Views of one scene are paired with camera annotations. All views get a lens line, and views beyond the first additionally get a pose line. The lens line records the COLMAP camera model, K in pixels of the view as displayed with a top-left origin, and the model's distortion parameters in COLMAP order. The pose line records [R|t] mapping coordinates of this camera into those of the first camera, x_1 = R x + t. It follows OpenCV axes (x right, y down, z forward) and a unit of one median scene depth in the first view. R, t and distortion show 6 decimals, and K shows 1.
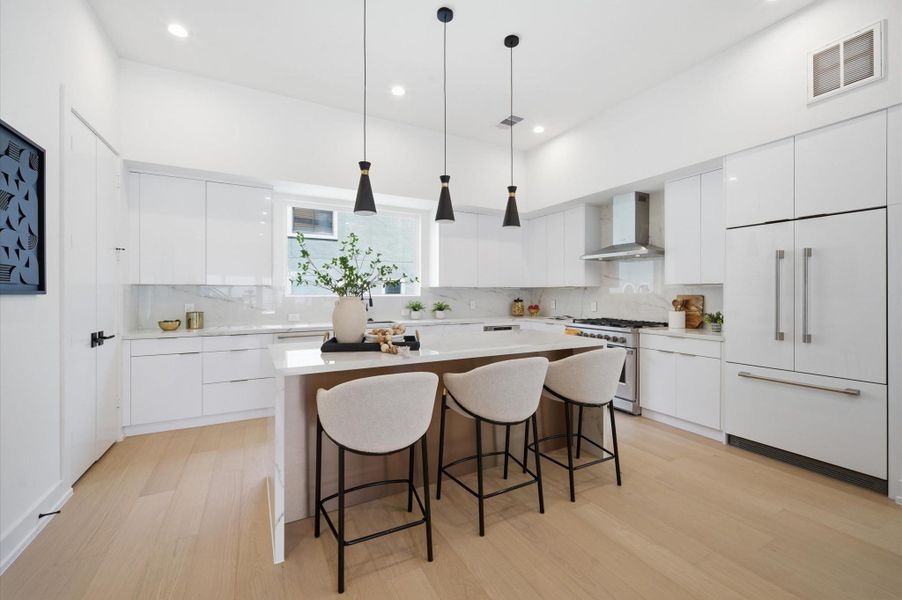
lens RADIAL K [[369.0, 0, 453.1], [0, 369.0, 294.2], [0, 0, 1]] dist [-0.001607, -0.000200]
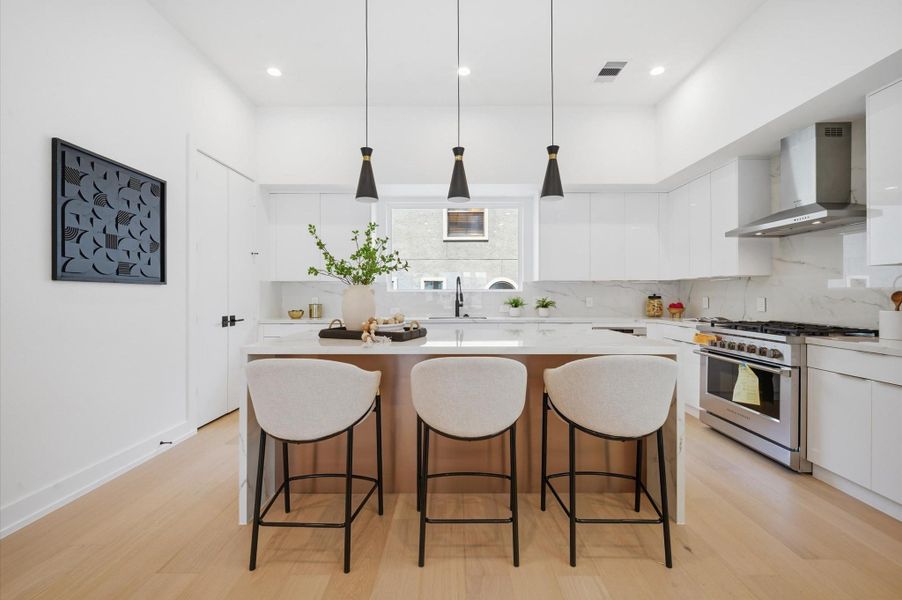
lens RADIAL K [[372.4, 0, 453.3], [0, 372.4, 295.4], [0, 0, 1]] dist [-0.003100, 0.000085]
pose [[0.877567, -0.001499, -0.479452, 0.279835], [0.000198, 0.999996, -0.002765, 0.023848], [0.479454, 0.002331, 0.877564, 0.152550]]
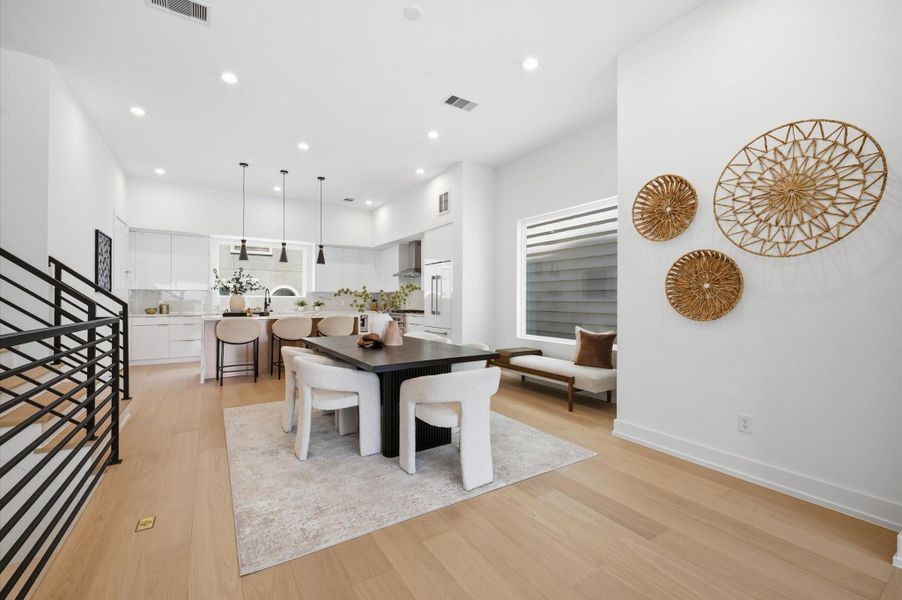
lens RADIAL K [[376.3, 0, 453.3], [0, 376.3, 298.6], [0, 0, 1]] dist [-0.005328, -0.000216]
pose [[0.996597, 0.002208, 0.082402, 0.591925], [-0.001617, 0.999972, -0.007238, 0.030027], [-0.082416, 0.007080, 0.996573, -0.999570]]
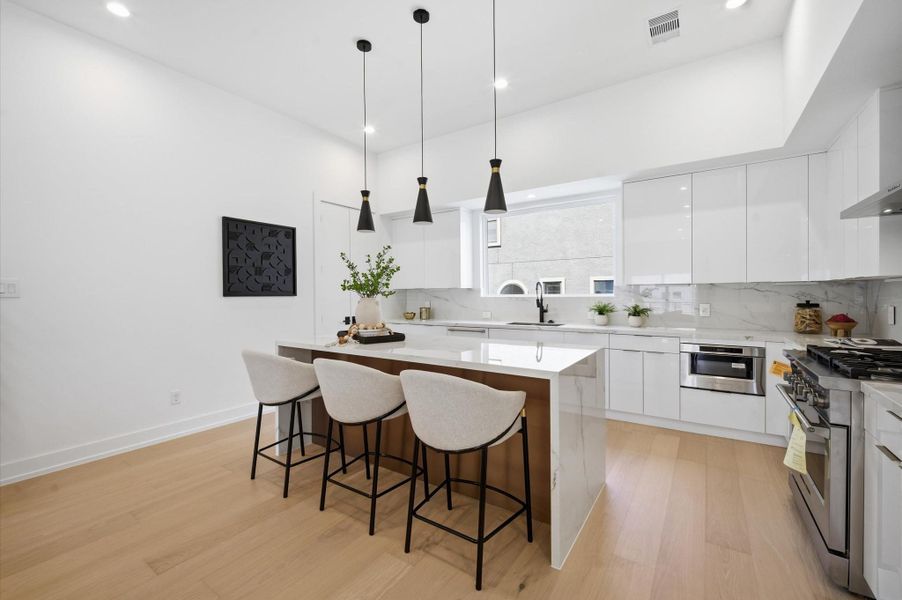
lens RADIAL K [[376.3, 0, 453.3], [0, 376.3, 298.6], [0, 0, 1]] dist [-0.005328, -0.000216]
pose [[0.464623, 0.007371, -0.885478, 0.657313], [0.004881, 0.999929, 0.010885, -0.002281], [0.885495, -0.009379, 0.464554, 0.424481]]
